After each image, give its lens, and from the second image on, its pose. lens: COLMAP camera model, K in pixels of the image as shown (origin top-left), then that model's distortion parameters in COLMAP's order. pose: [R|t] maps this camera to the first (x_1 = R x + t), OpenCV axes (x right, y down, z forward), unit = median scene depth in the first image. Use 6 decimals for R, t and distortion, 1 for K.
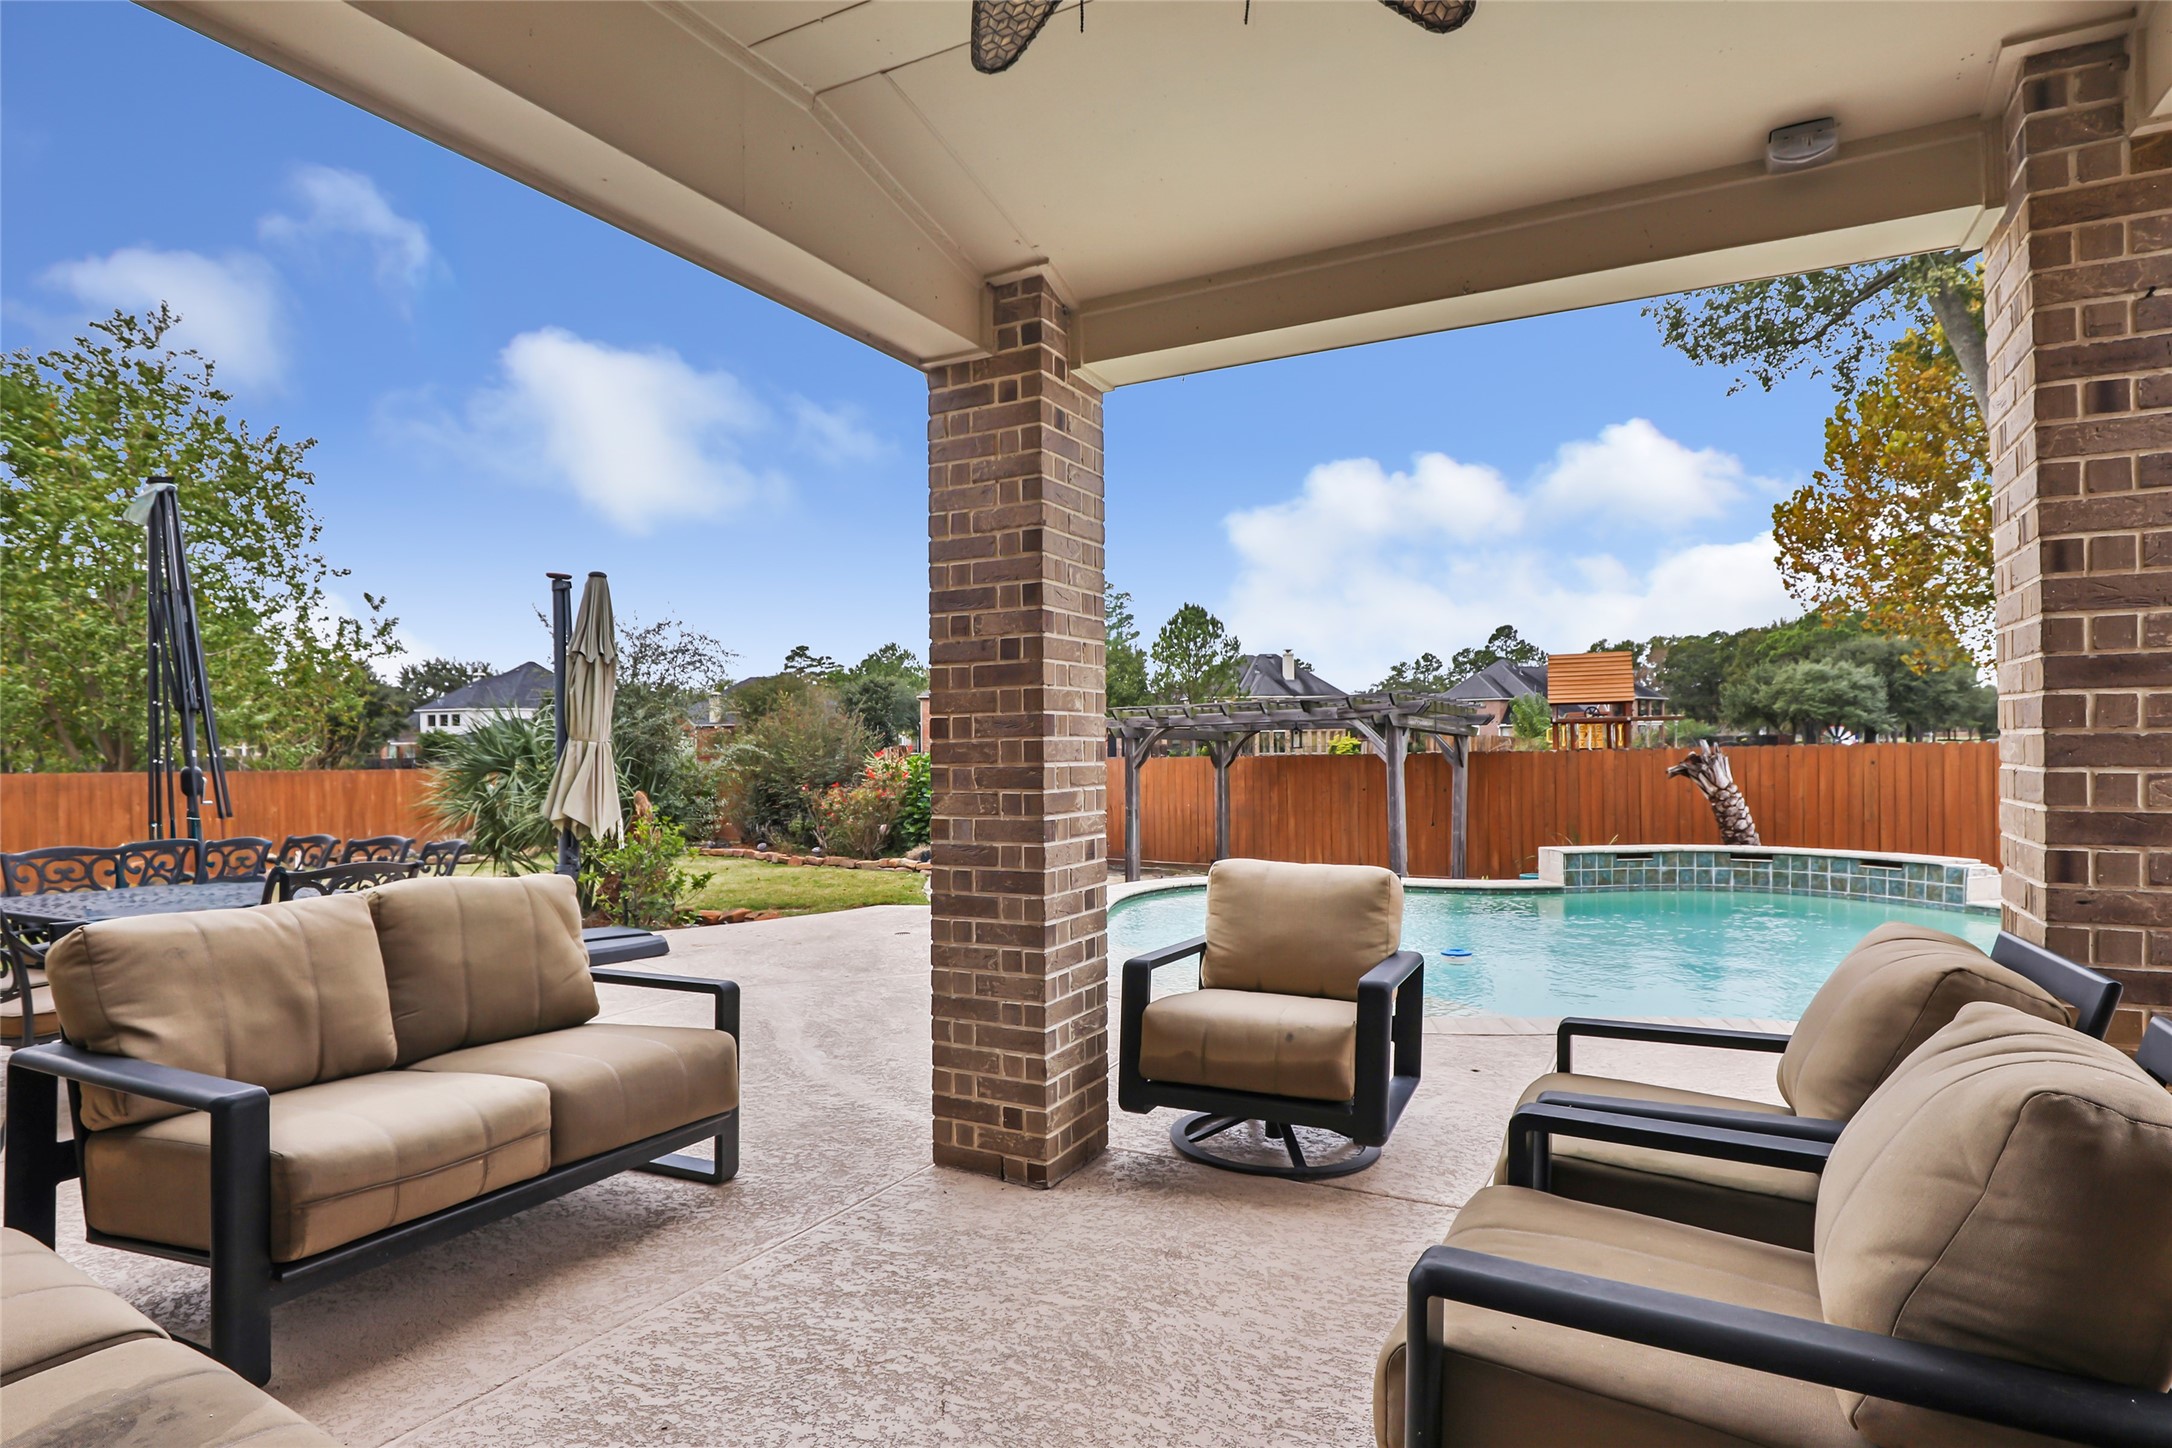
lens RADIAL K [[1123.8, 0, 1086.0], [0, 1123.8, 724.0], [0, 0, 1]] dist [-0.031156, -0.000466]
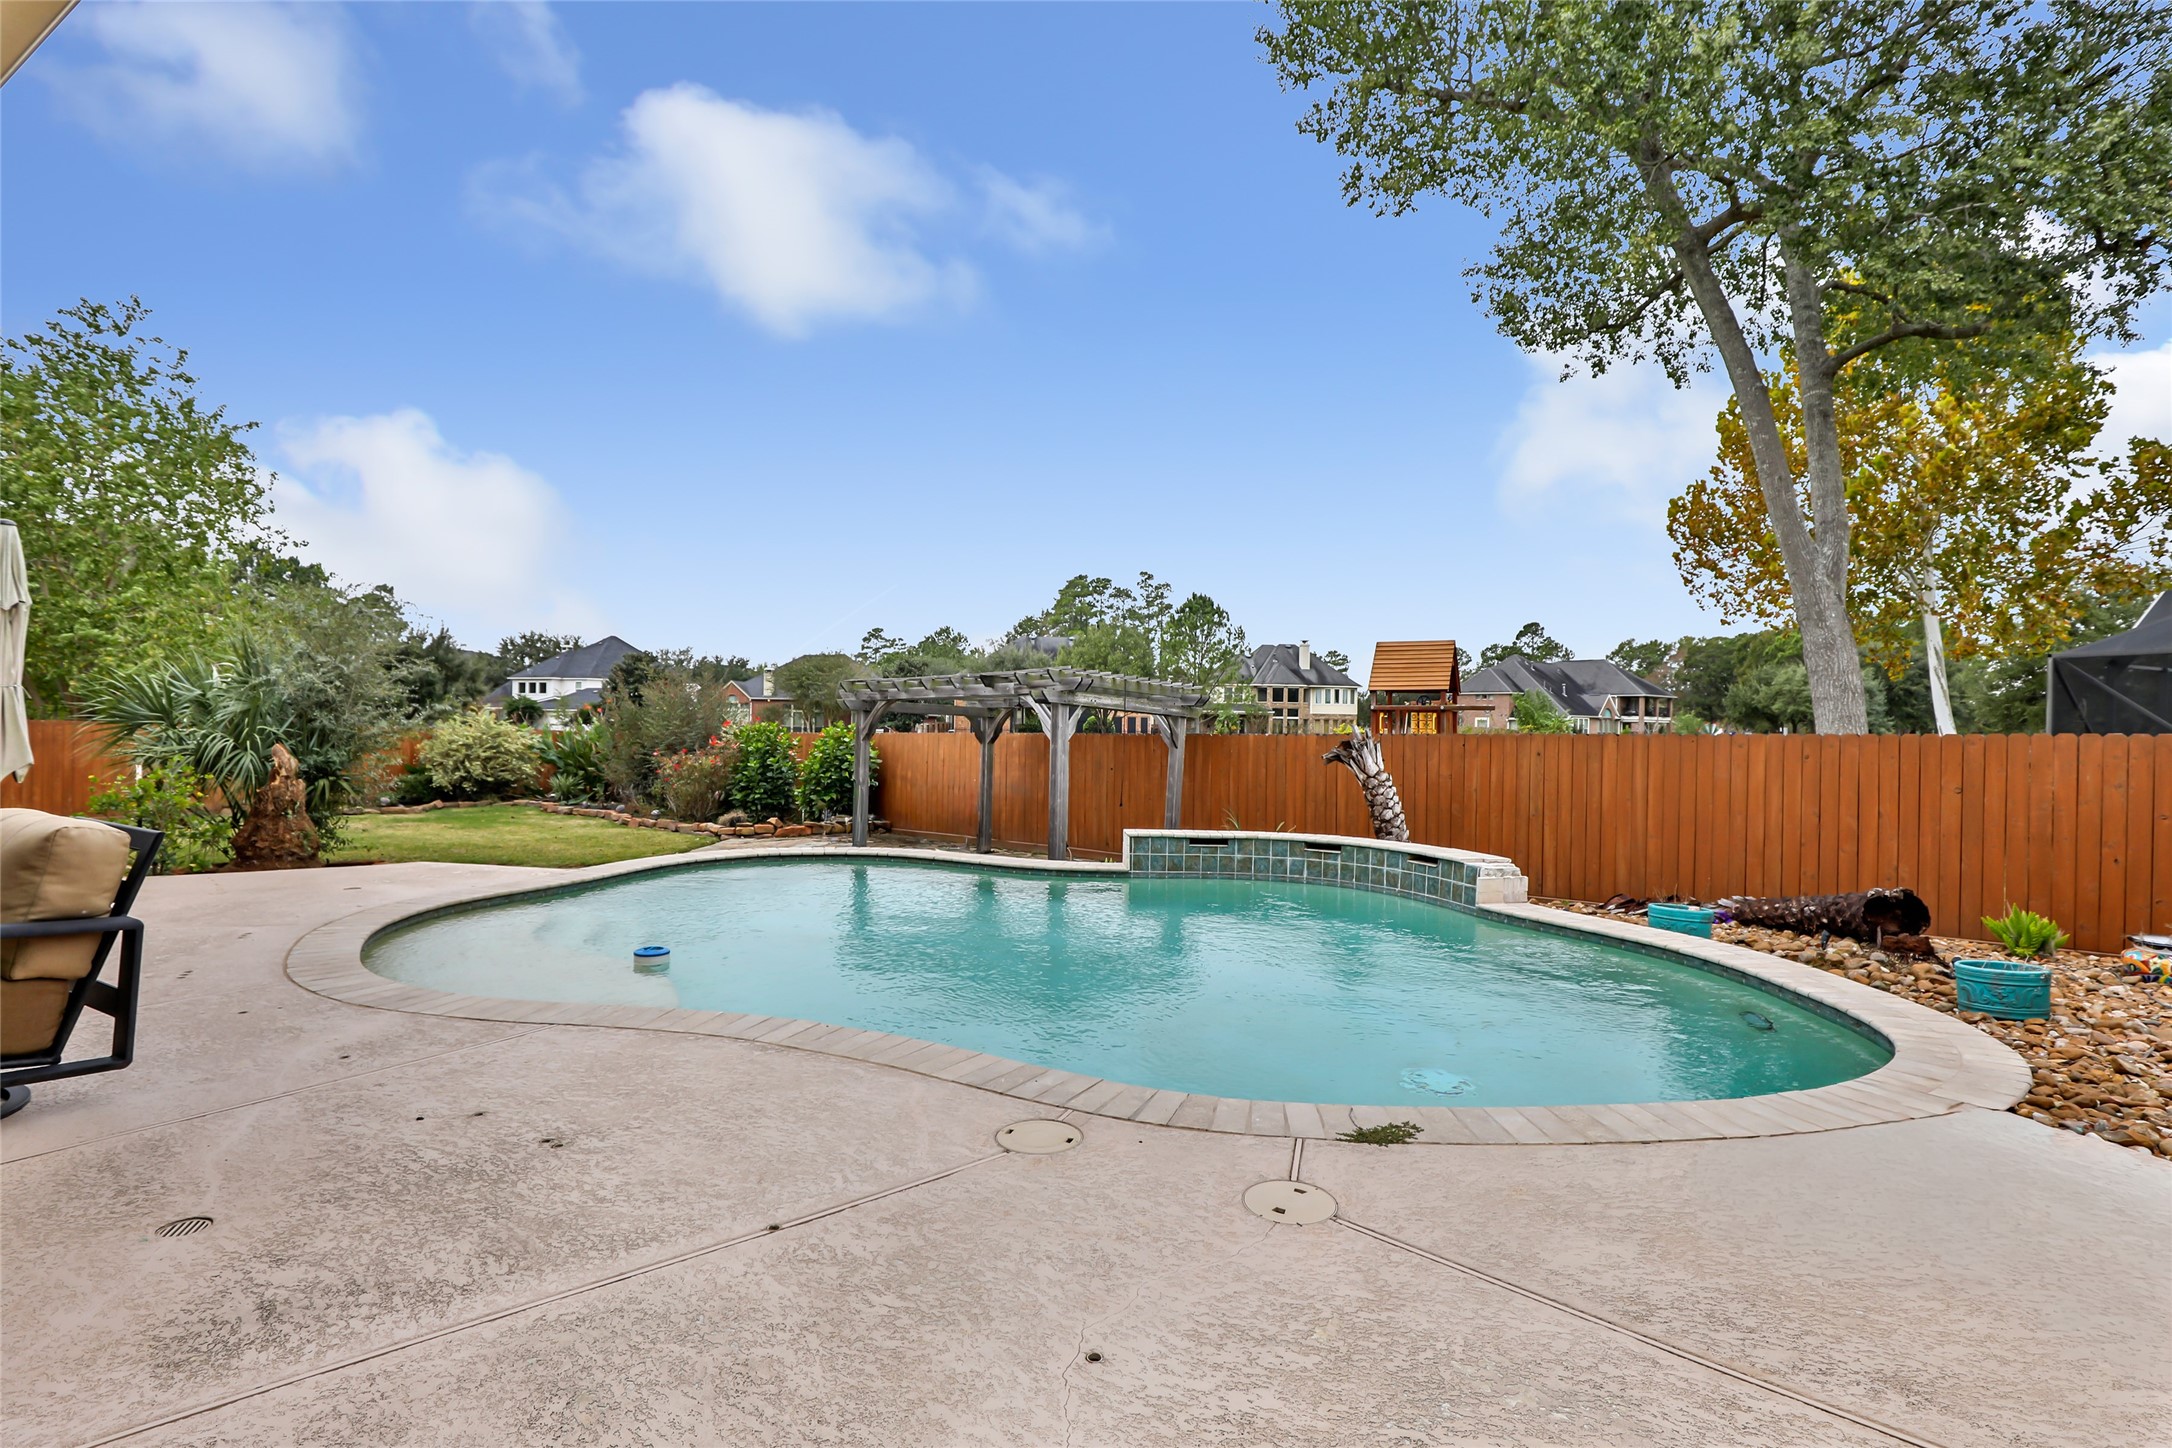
lens RADIAL K [[1061.6, 0, 1081.2], [0, 1061.6, 706.2], [0, 0, 1]] dist [-0.044435, 0.010358]
pose [[0.997863, 0.026900, -0.059542, 0.158634], [-0.026955, 0.999637, -0.000137, 0.002008], [0.059517, 0.001742, 0.998226, 0.032629]]
